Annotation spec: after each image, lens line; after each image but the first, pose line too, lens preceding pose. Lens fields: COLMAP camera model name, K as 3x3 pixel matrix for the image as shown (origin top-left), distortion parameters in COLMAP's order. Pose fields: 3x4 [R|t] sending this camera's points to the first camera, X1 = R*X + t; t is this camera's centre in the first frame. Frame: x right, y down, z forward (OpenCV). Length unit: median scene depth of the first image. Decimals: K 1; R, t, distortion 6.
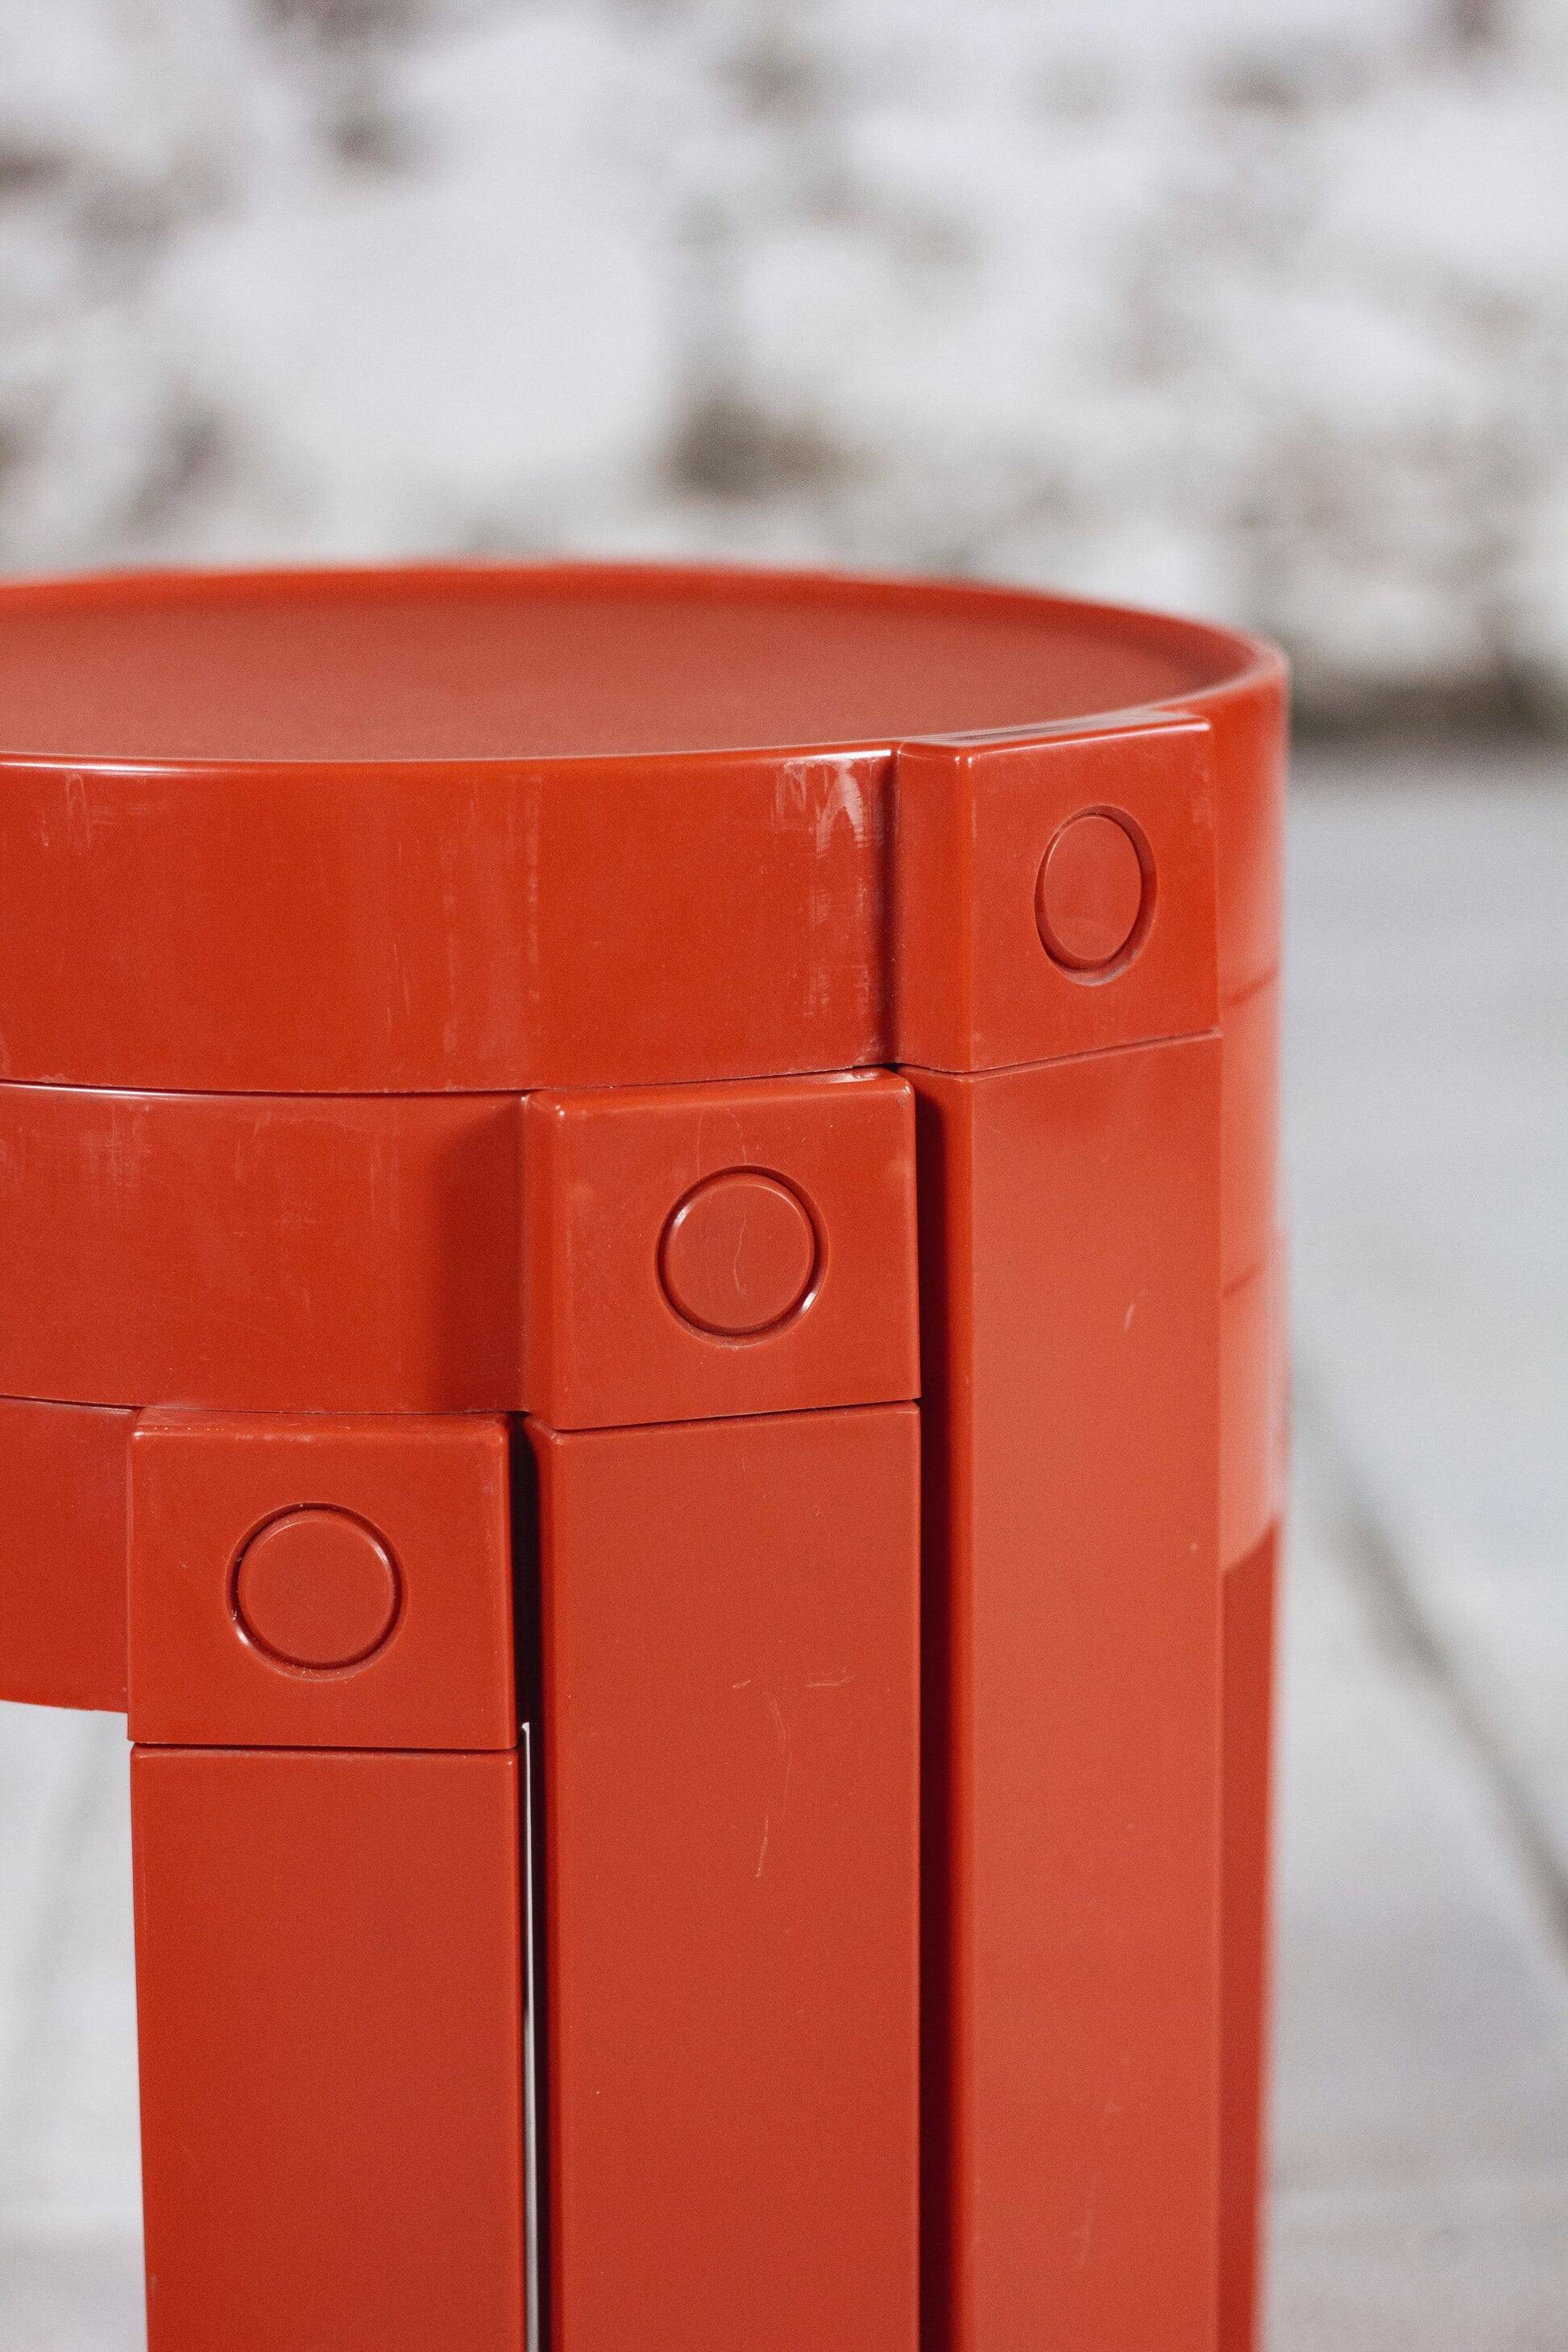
lens RADIAL K [[5672.7, 0, 777.0], [0, 5672.7, 1181.9], [0, 0, 1]] dist [-0.105319, 0.000000]
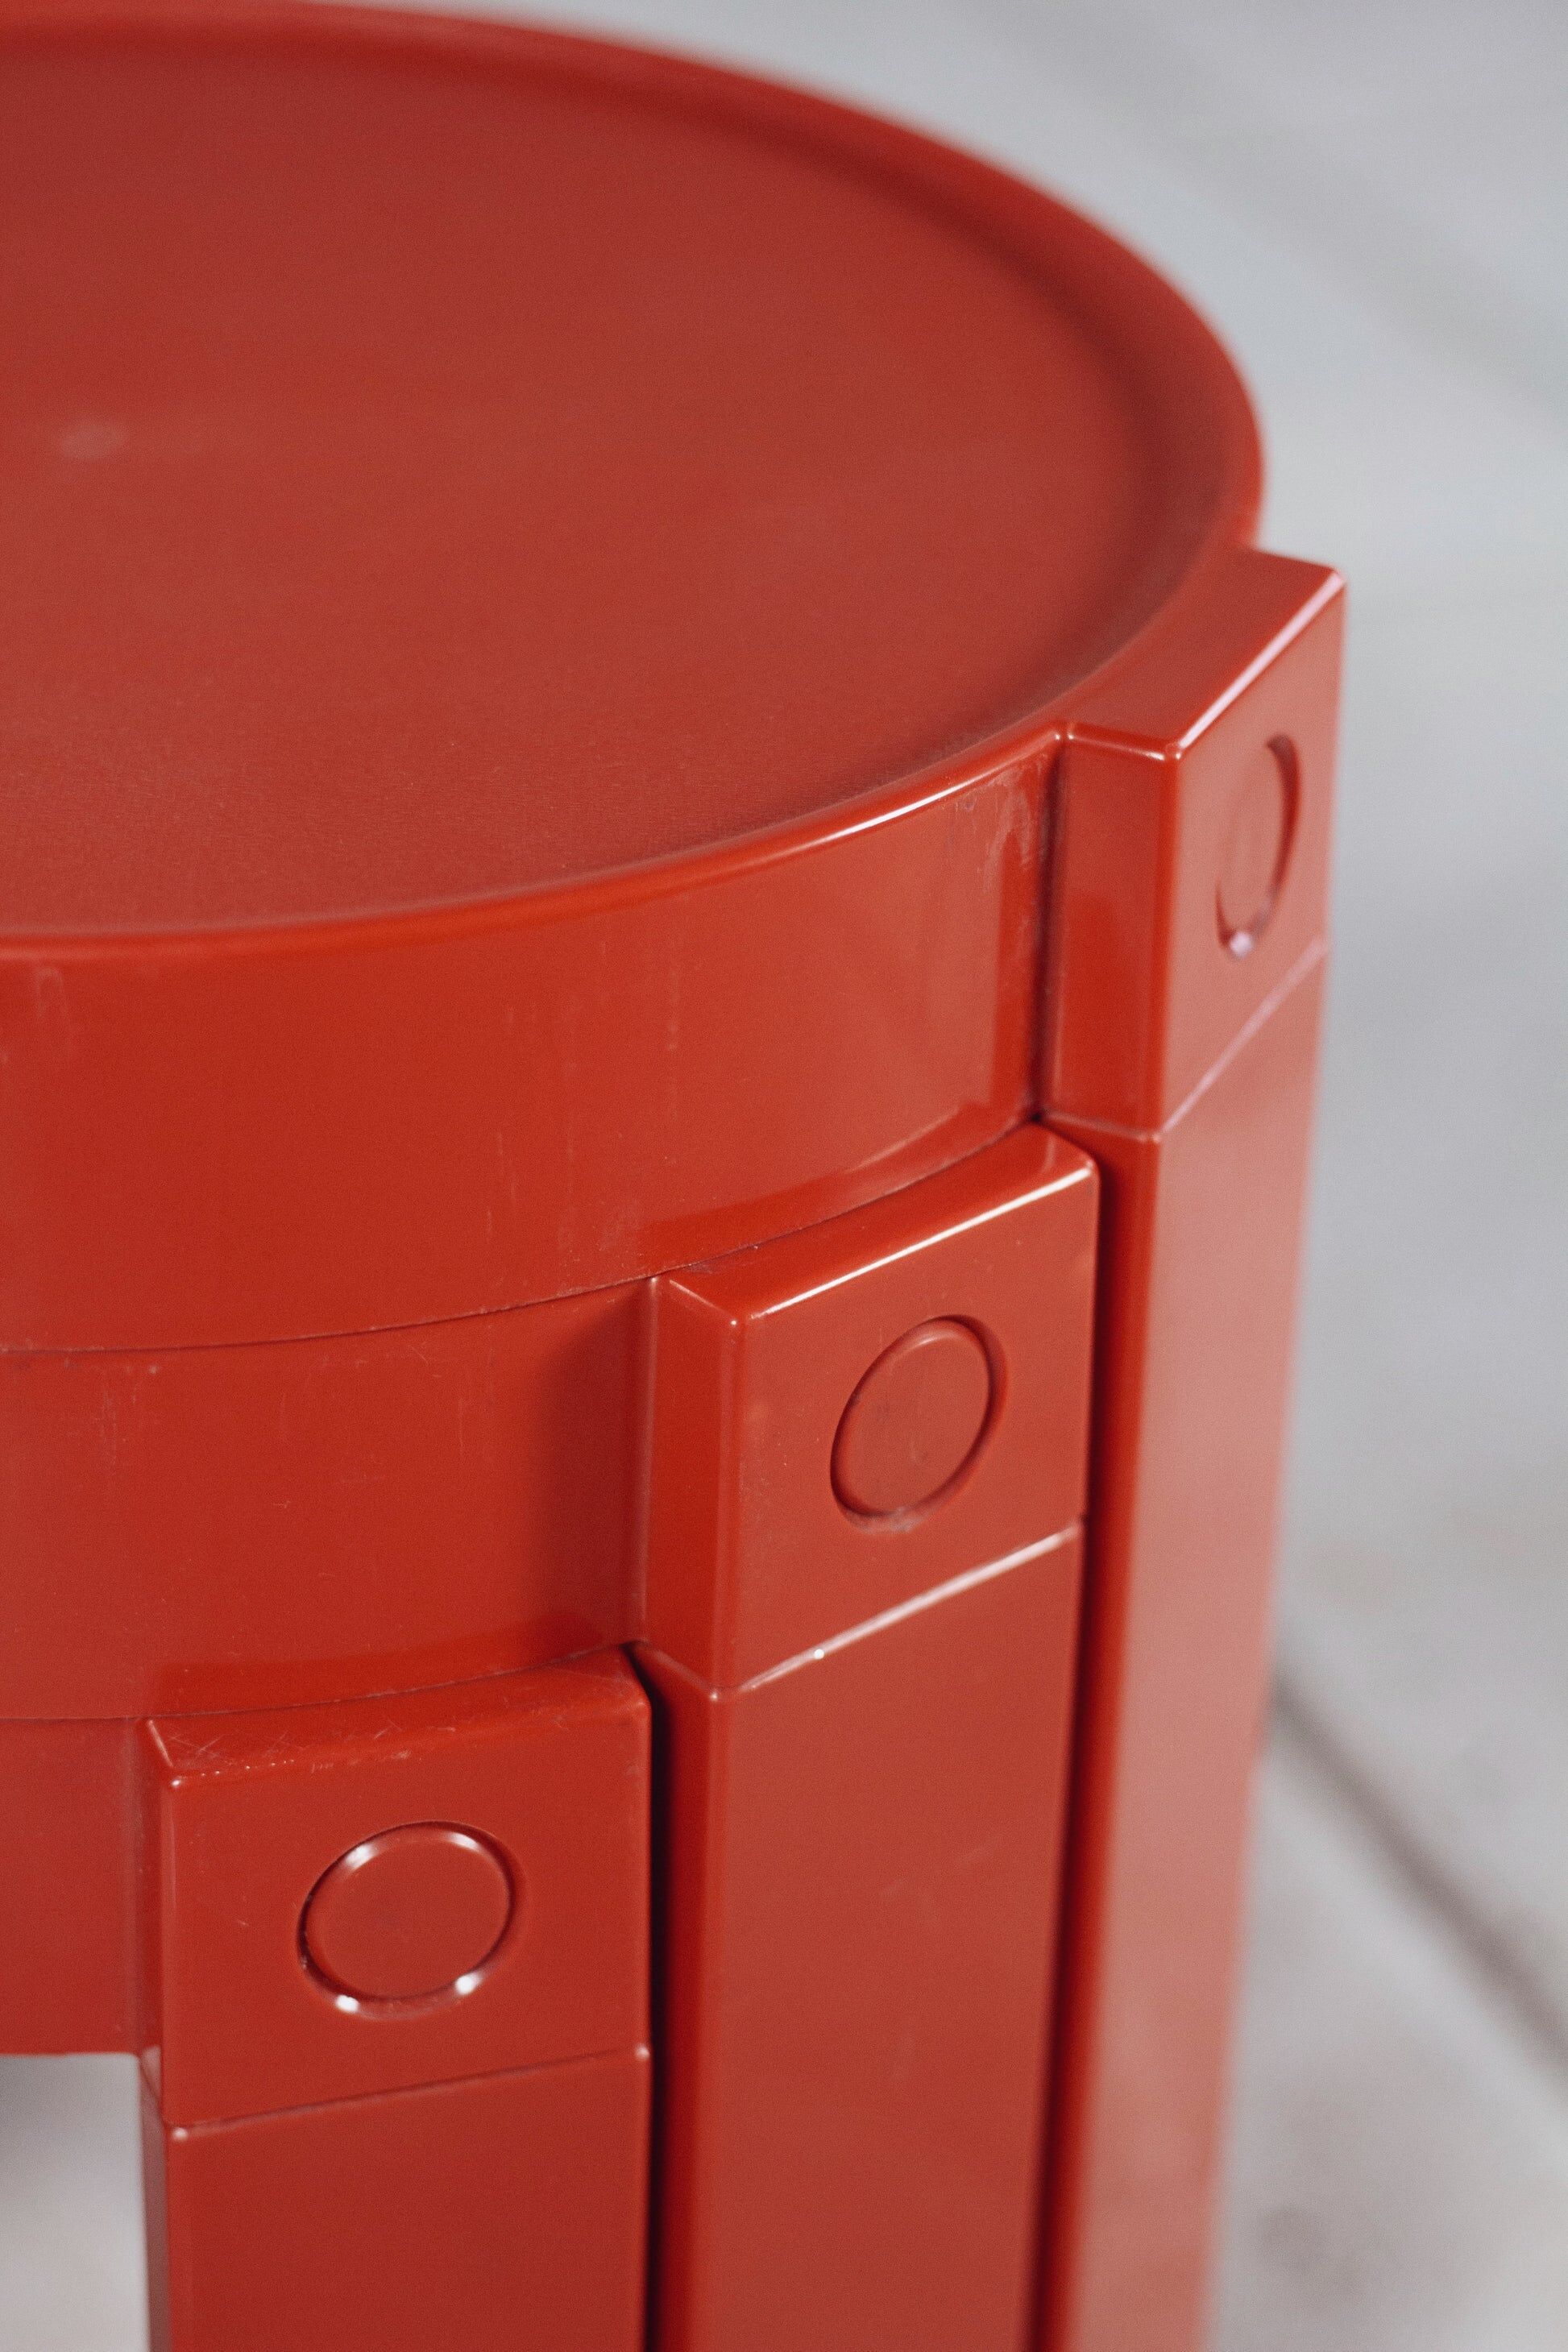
lens RADIAL K [[5672.7, 0, 775.9], [0, 5672.7, 1179.6], [0, 0, 1]] dist [-0.105319, 0.000000]
pose [[0.931680, -0.154119, 0.328968, -0.270322], [0.034502, 0.938994, 0.342198, -0.279859], [-0.361638, -0.307469, 0.880160, 0.339815]]
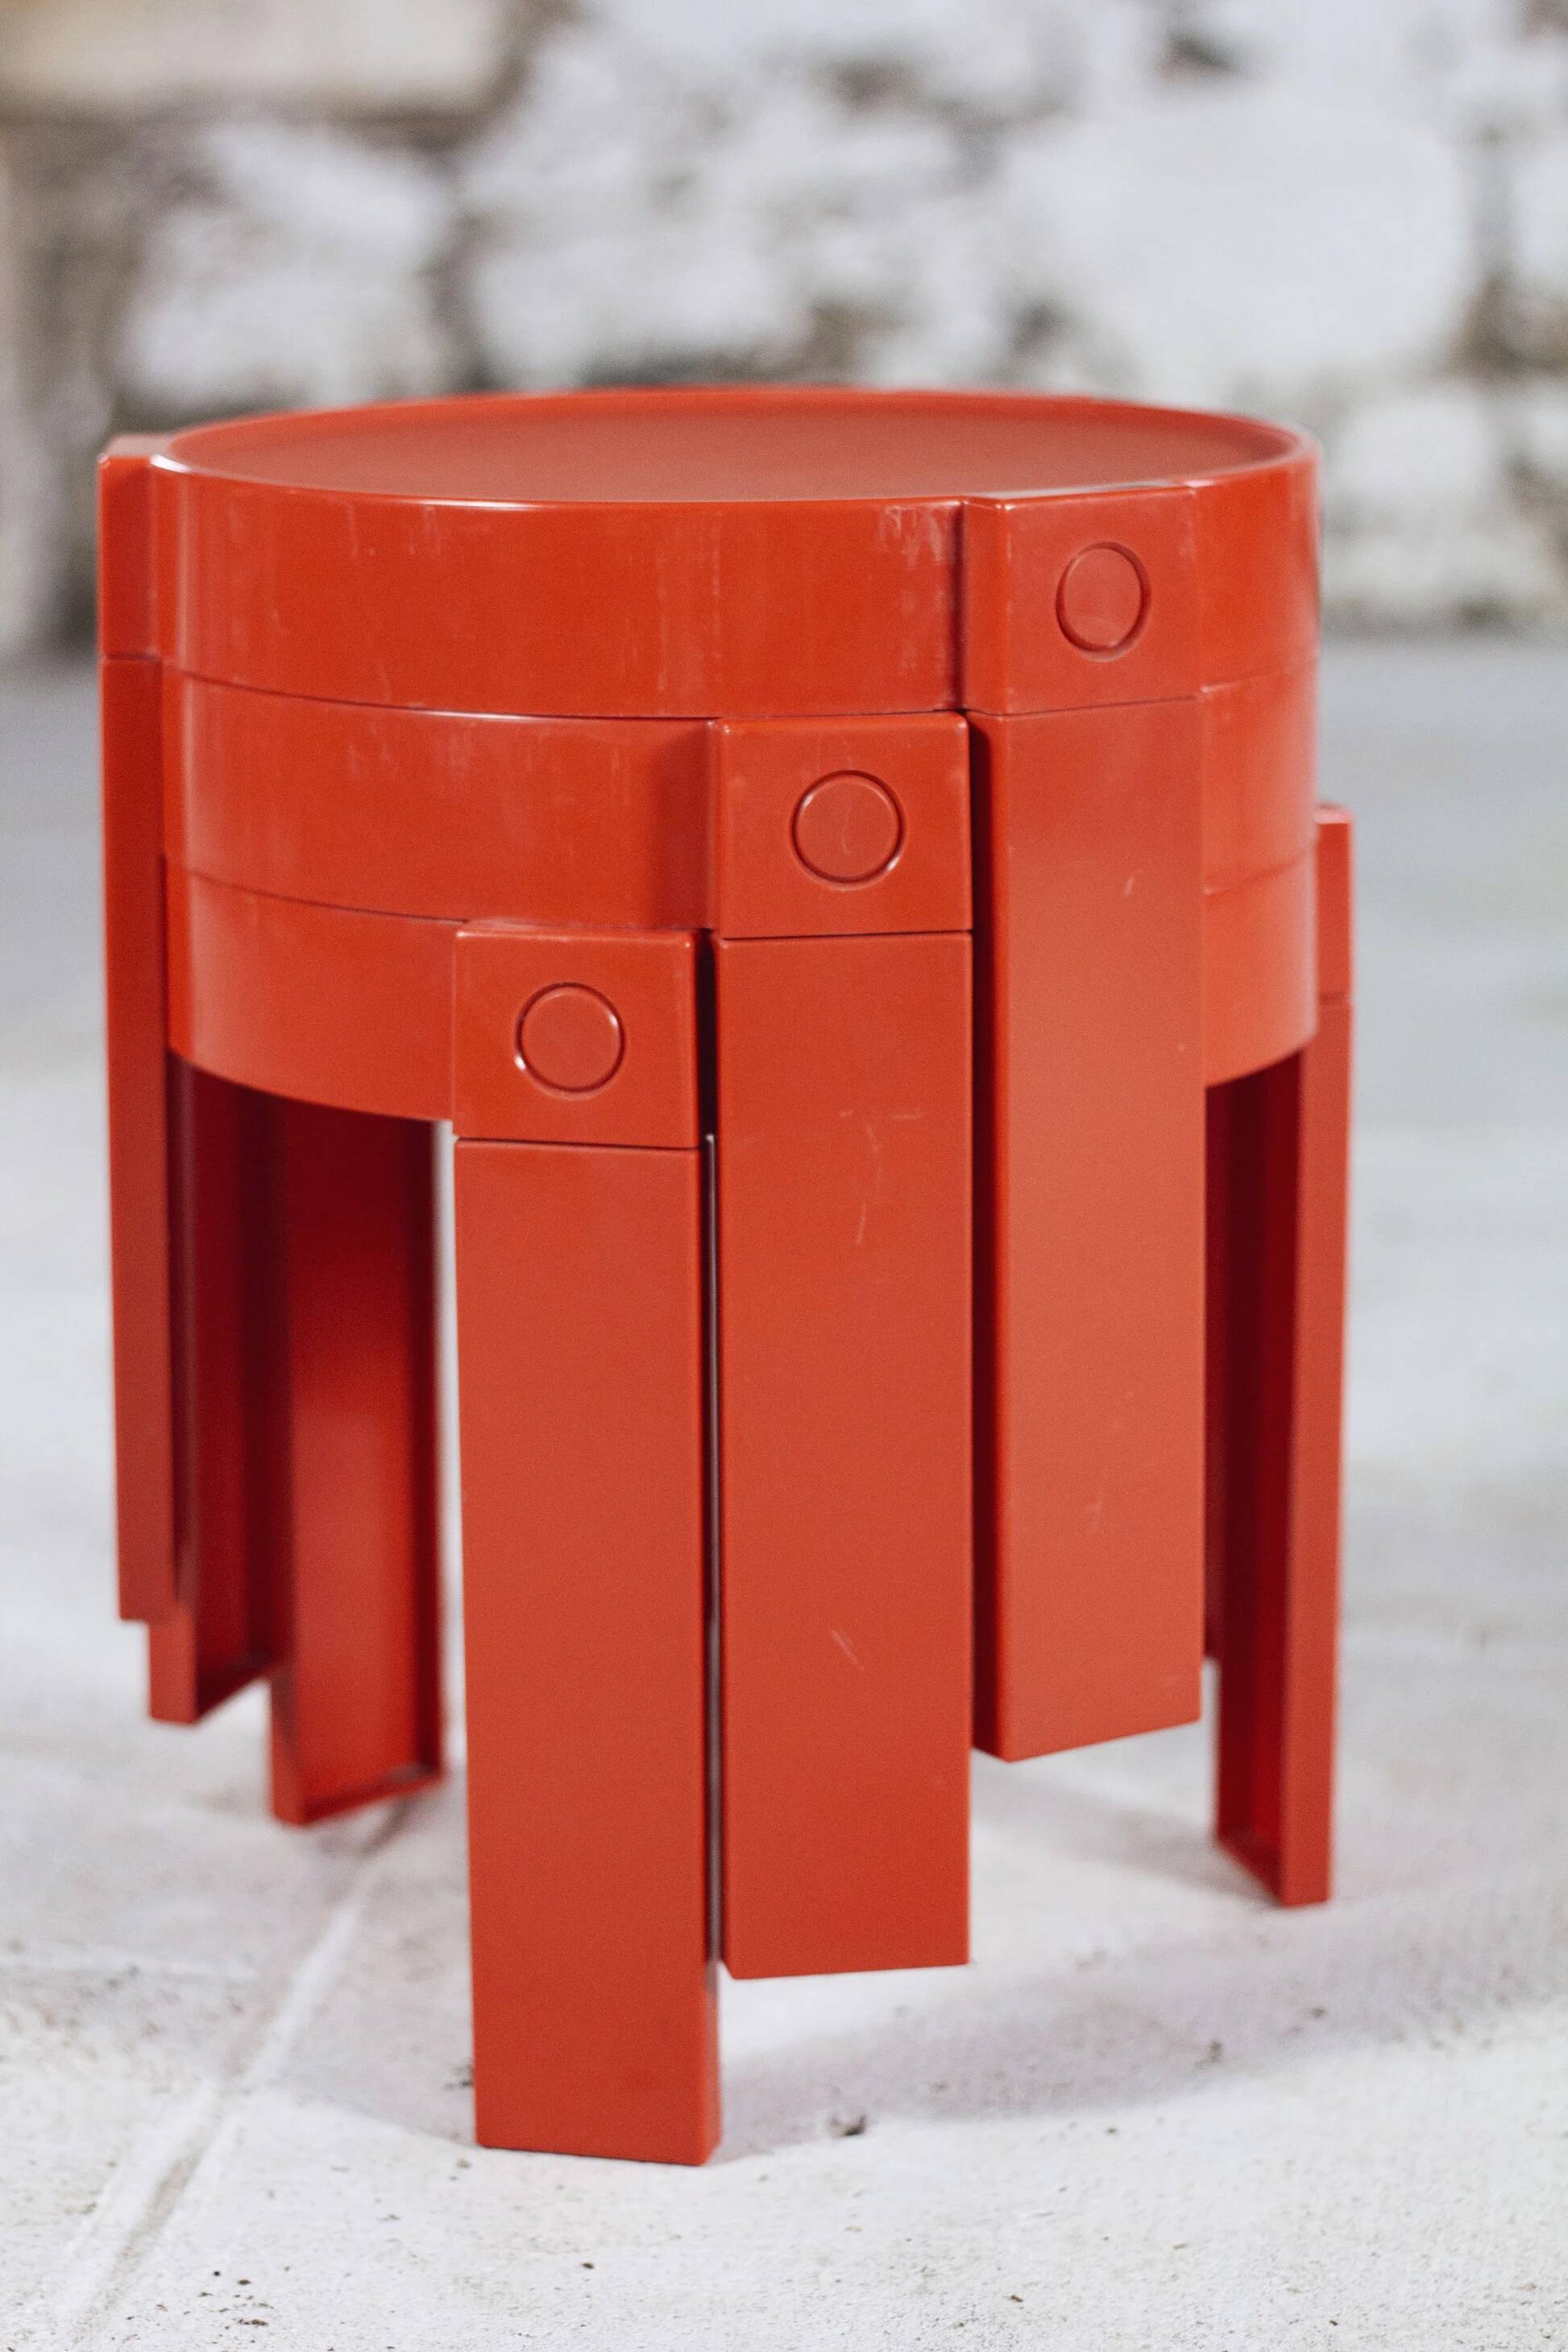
lens RADIAL K [[5672.7, 0, 743.9], [0, 5672.7, 1190.0], [0, 0, 1]] dist [-0.105319, 0.000000]
pose [[0.981552, 0.036075, -0.187759, 0.255935], [-0.032483, 0.999226, 0.022170, 0.077038], [0.188413, -0.015662, 0.981965, -0.507547]]
